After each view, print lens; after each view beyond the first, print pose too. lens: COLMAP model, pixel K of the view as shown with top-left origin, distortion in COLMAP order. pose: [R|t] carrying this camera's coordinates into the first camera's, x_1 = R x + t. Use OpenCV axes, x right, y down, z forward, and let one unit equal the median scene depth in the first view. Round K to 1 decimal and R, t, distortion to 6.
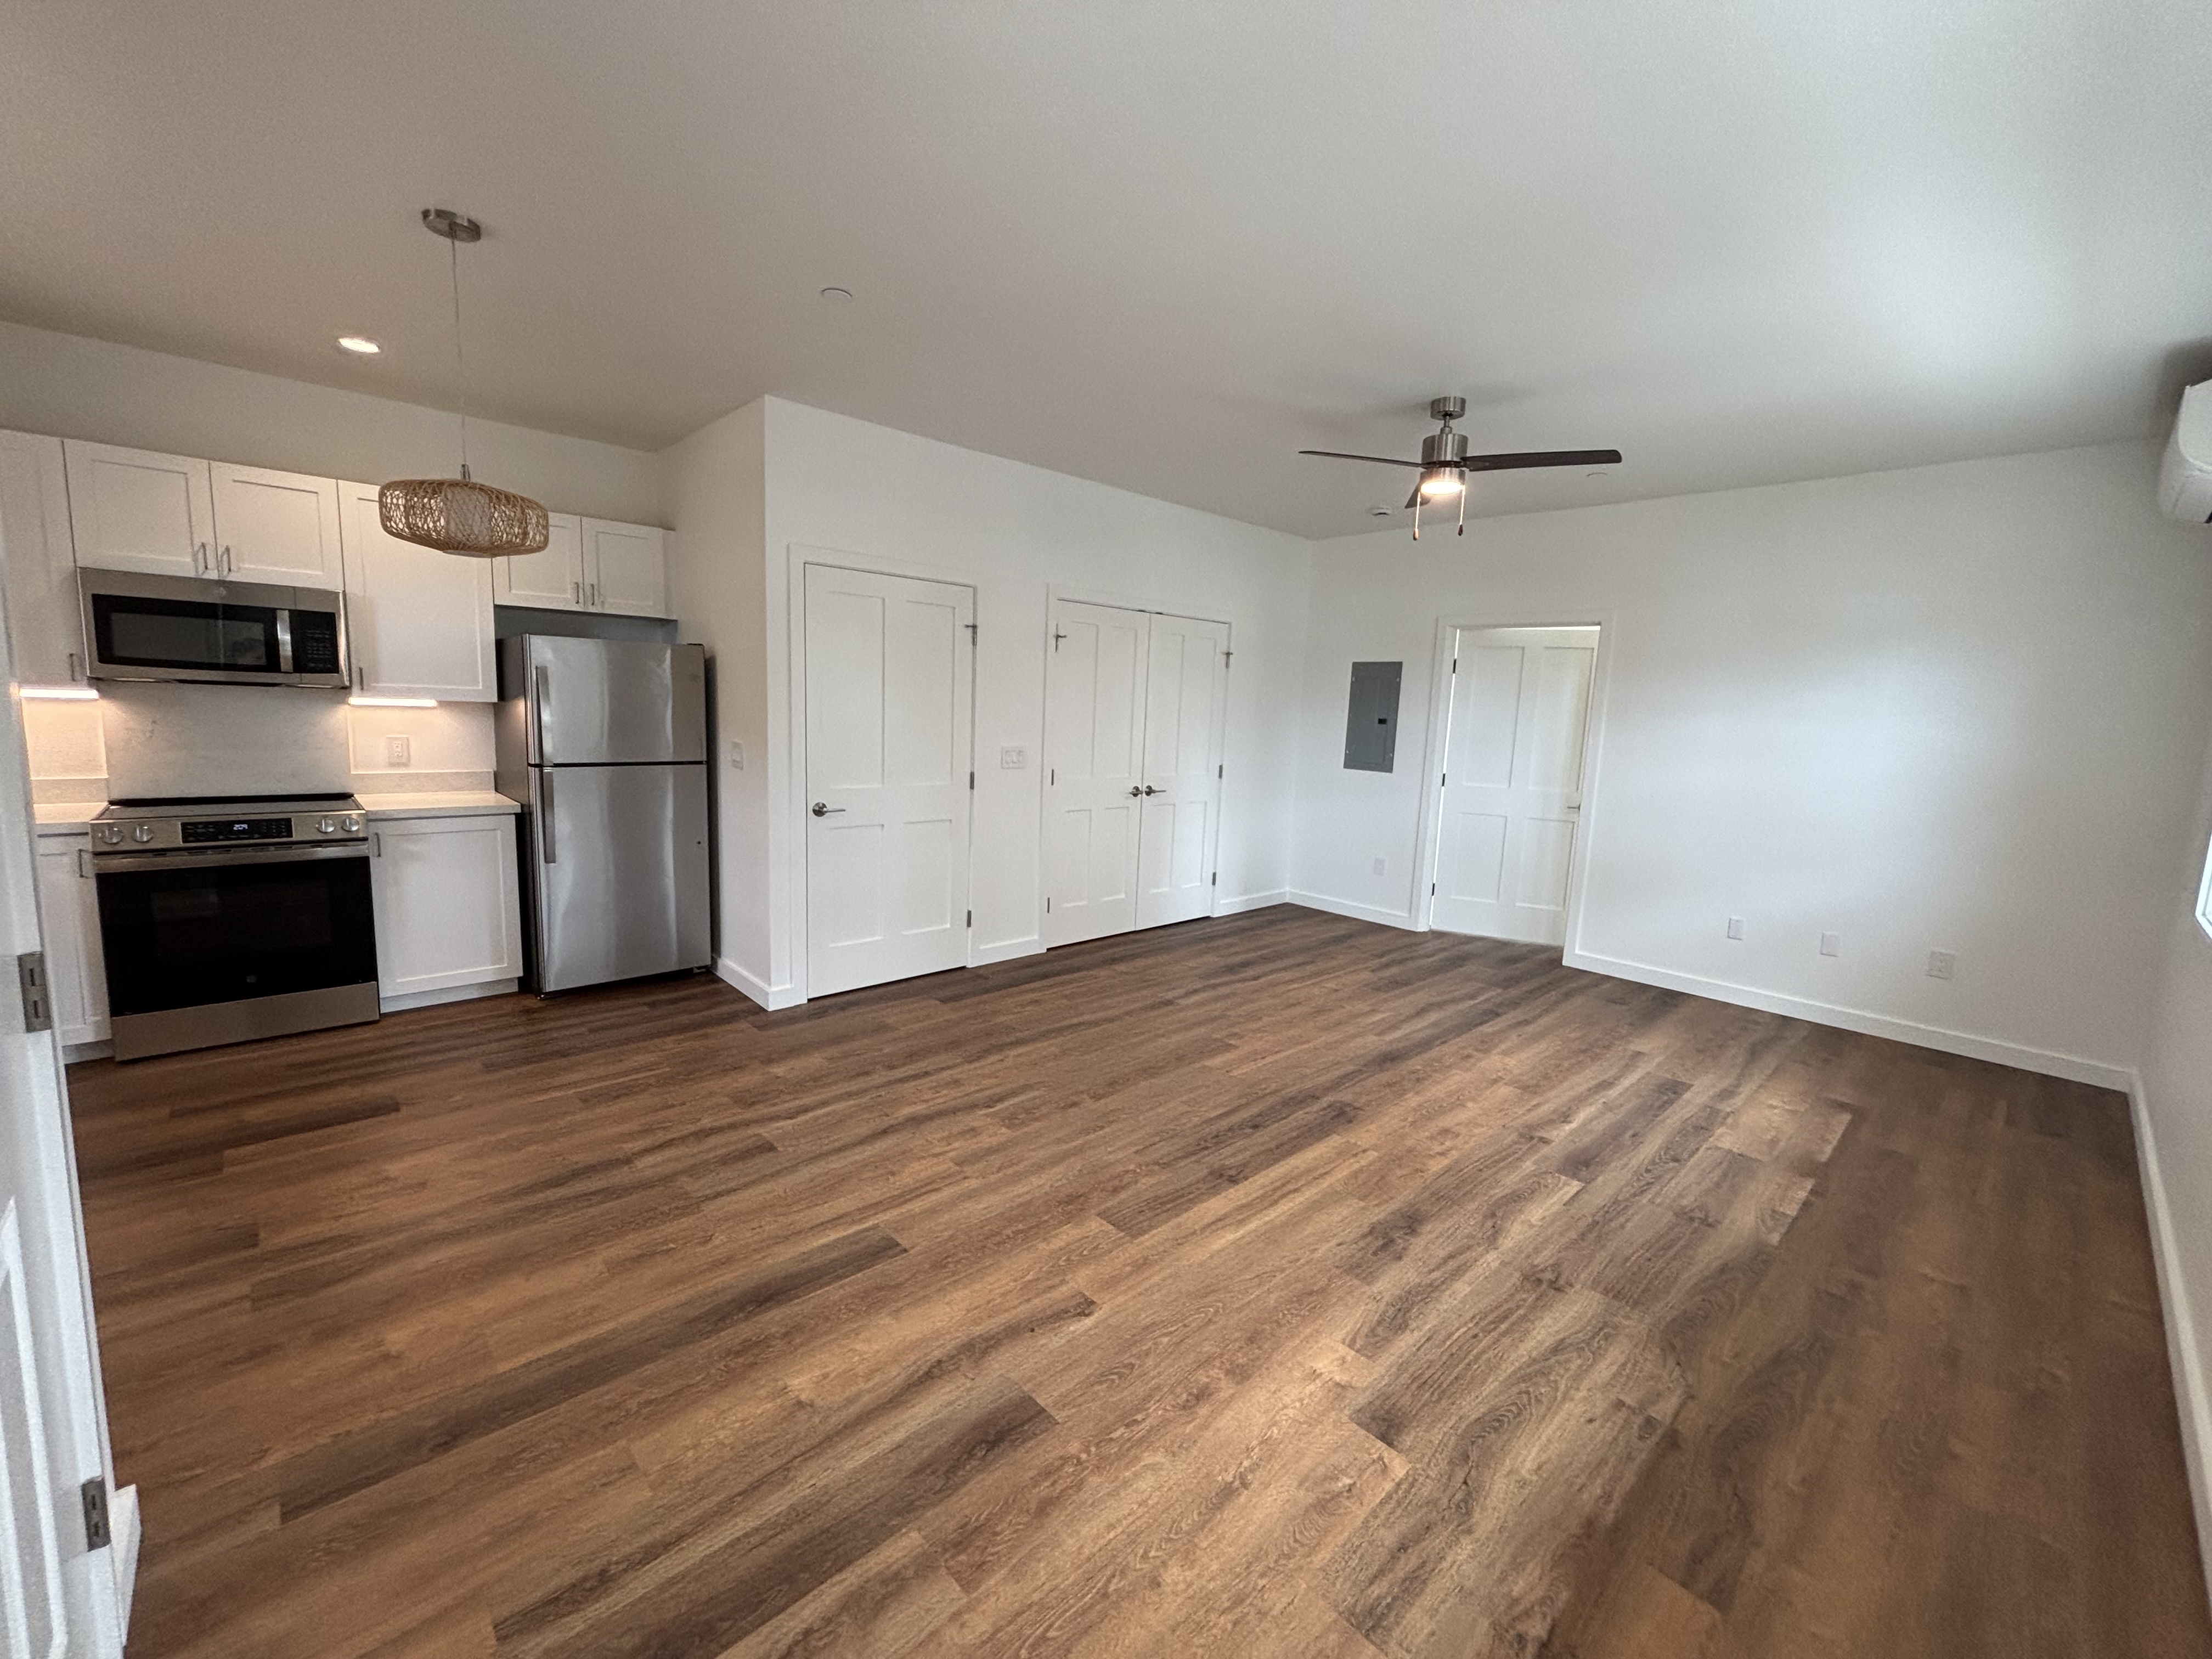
lens RADIAL K [[896.7, 0, 1107.7], [0, 896.7, 819.2], [0, 0, 1]] dist [0.000730, 0.000292]
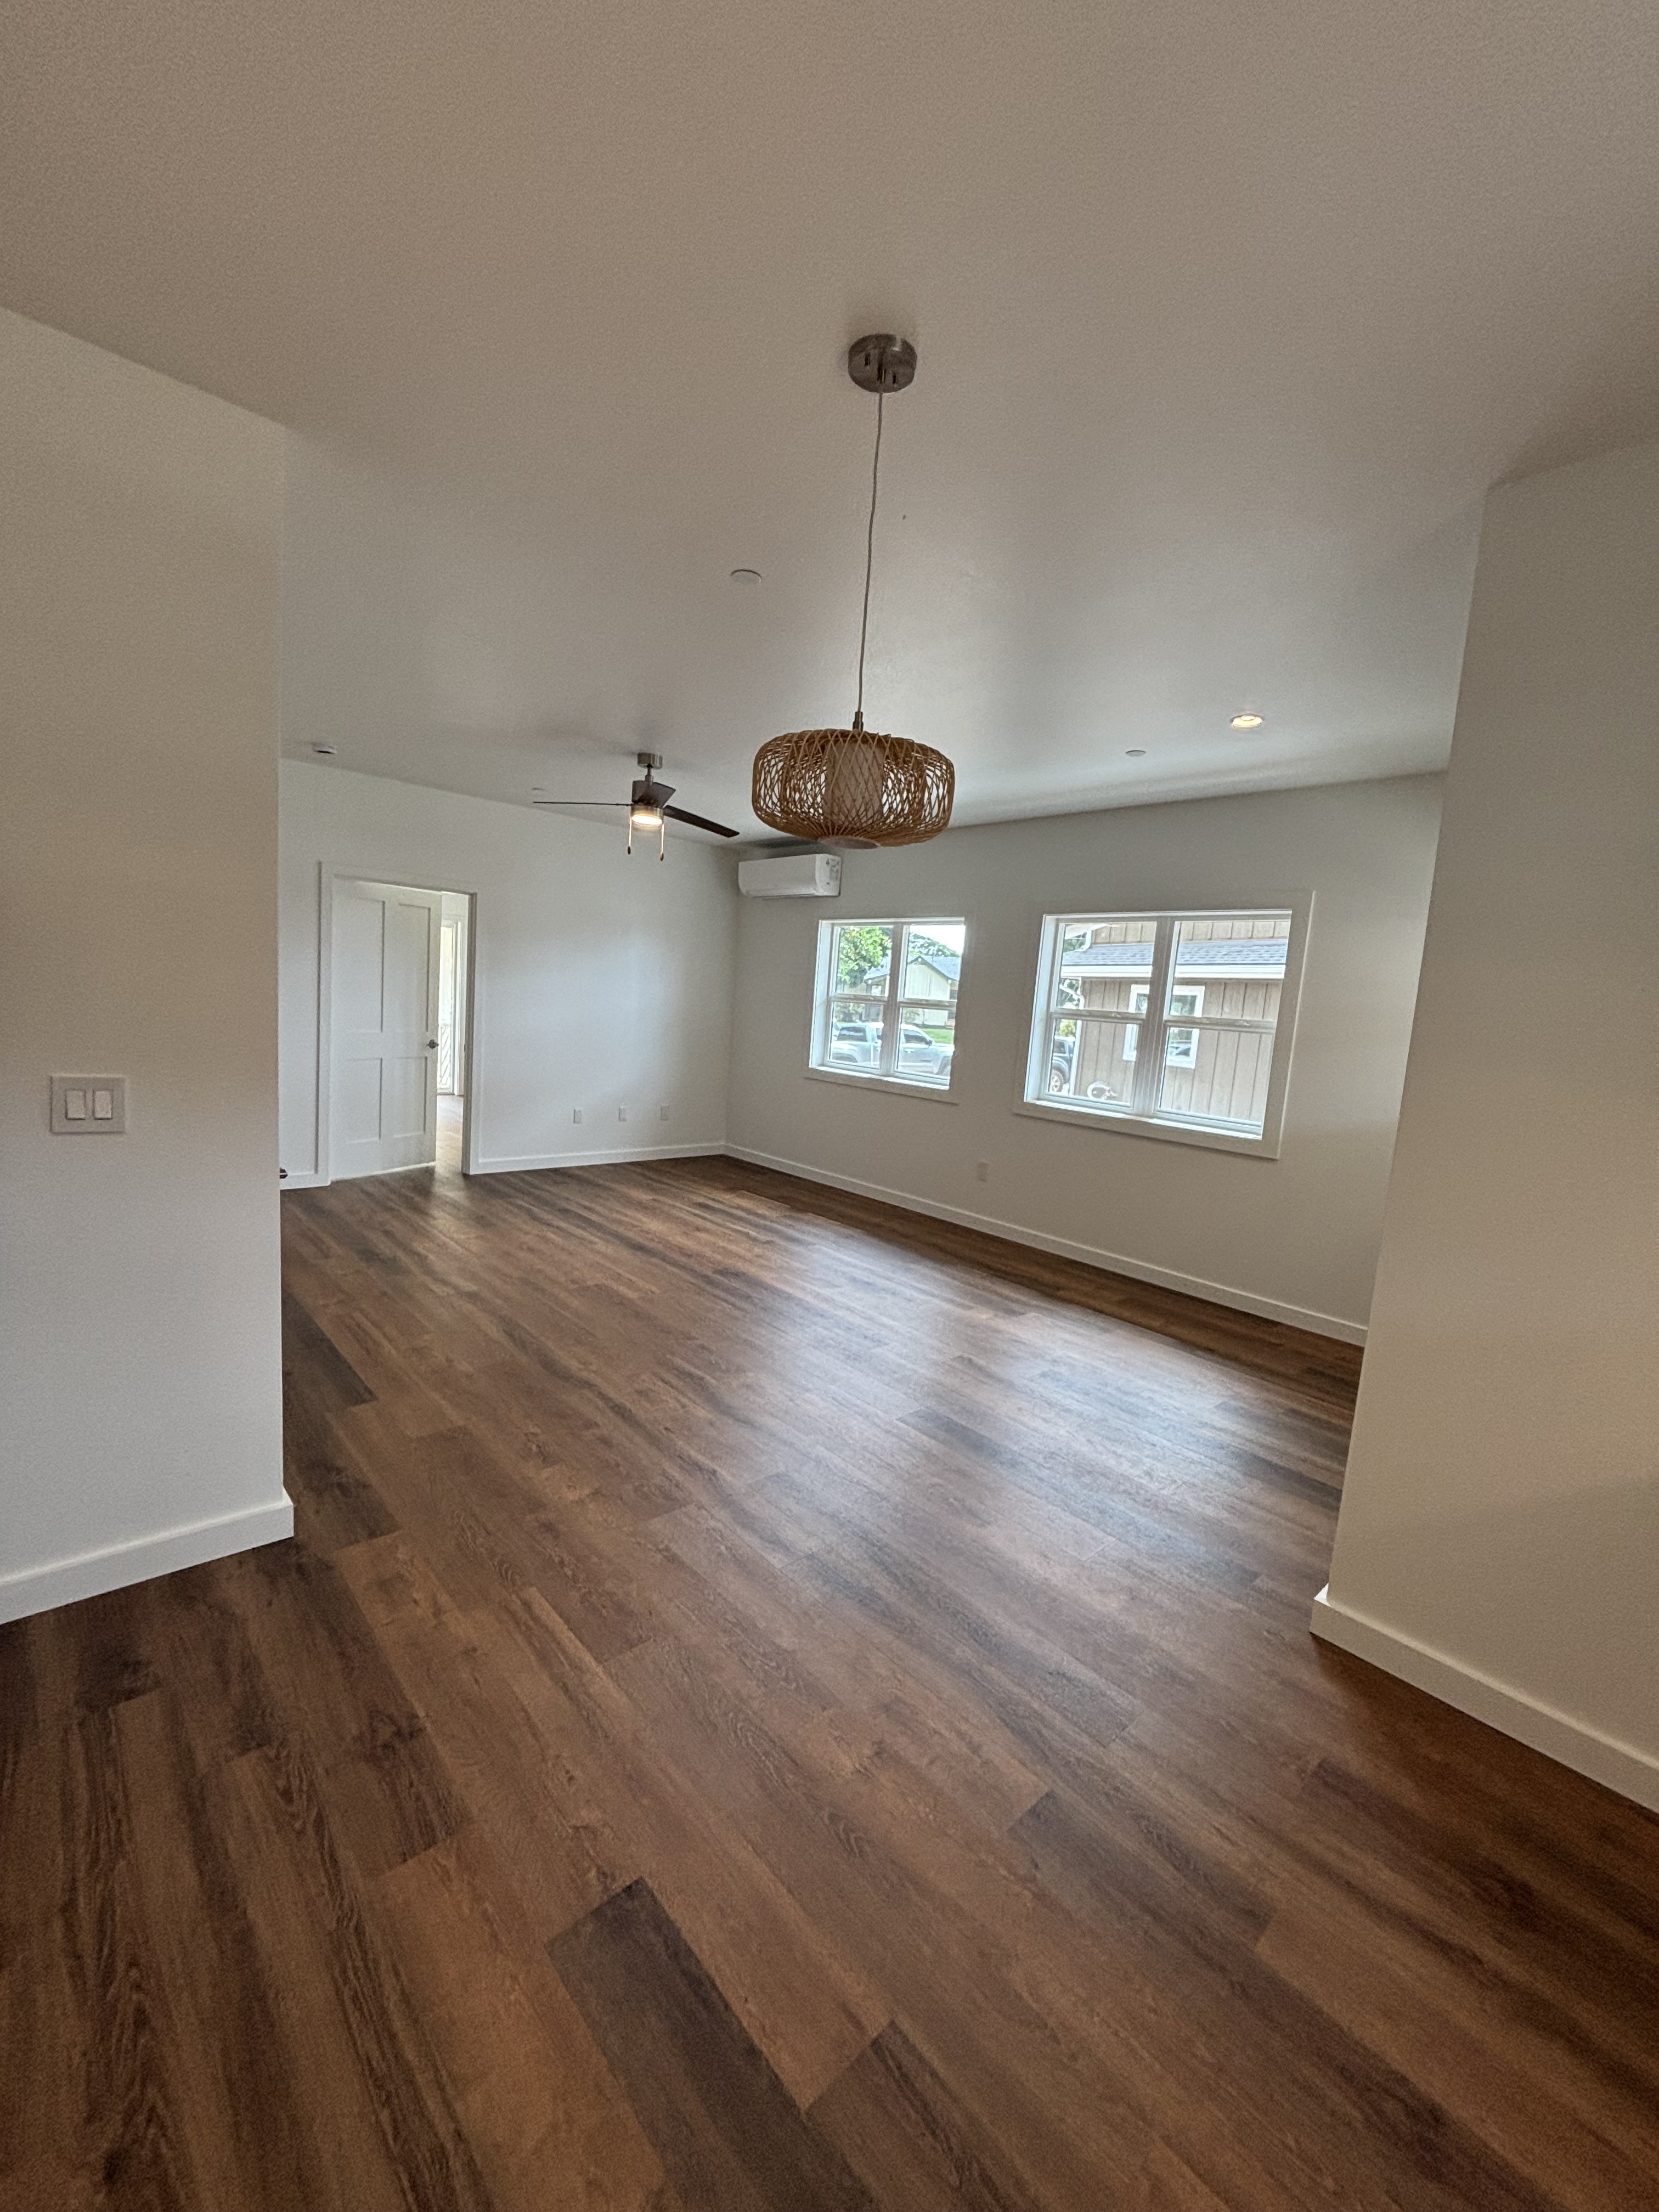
lens RADIAL K [[898.5, 0, 835.0], [0, 898.5, 1102.9], [0, 0, 1]] dist [0.001866, 0.000379]
pose [[0.010364, -0.157938, 0.987395, -1.143614], [0.056374, 0.985969, 0.157119, -0.164244], [-0.998356, 0.054035, 0.019122, 0.807480]]
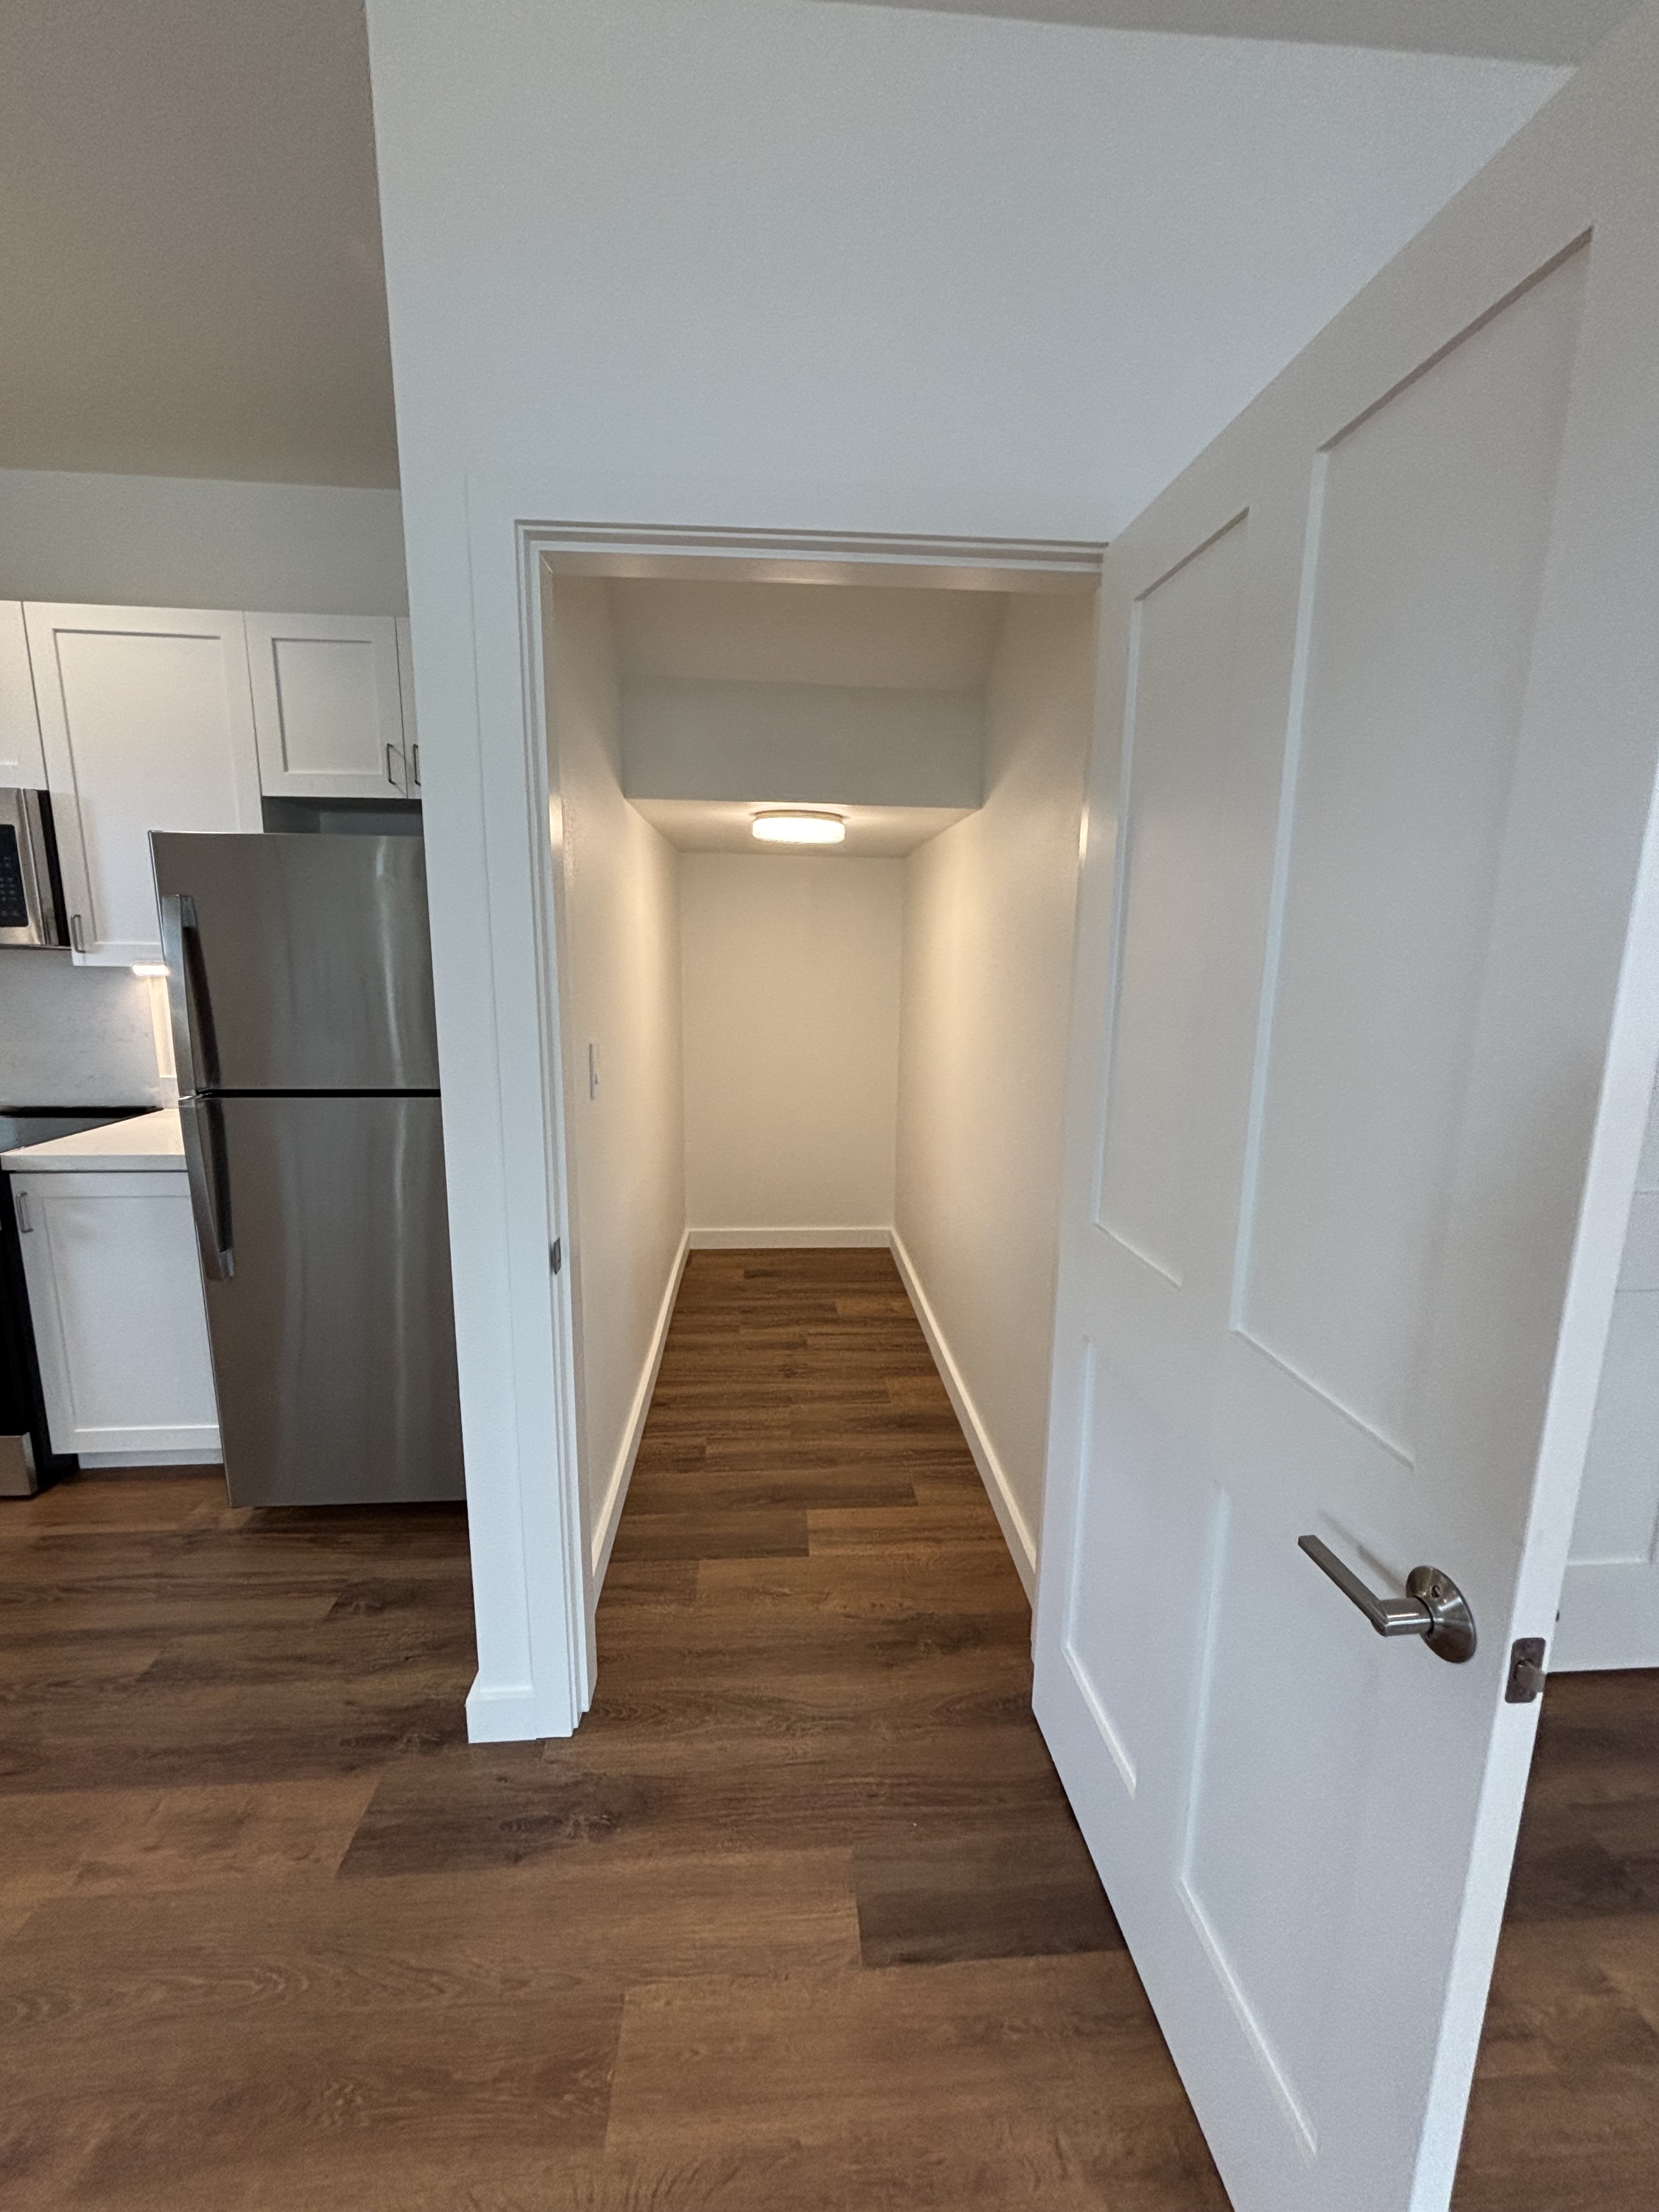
lens RADIAL K [[898.5, 0, 835.0], [0, 898.5, 1102.9], [0, 0, 1]] dist [0.001866, 0.000379]
pose [[0.774082, 0.079047, -0.628131, -0.031436], [-0.059546, 0.996867, 0.052069, -0.125284], [0.630279, -0.002902, 0.776363, 1.018863]]
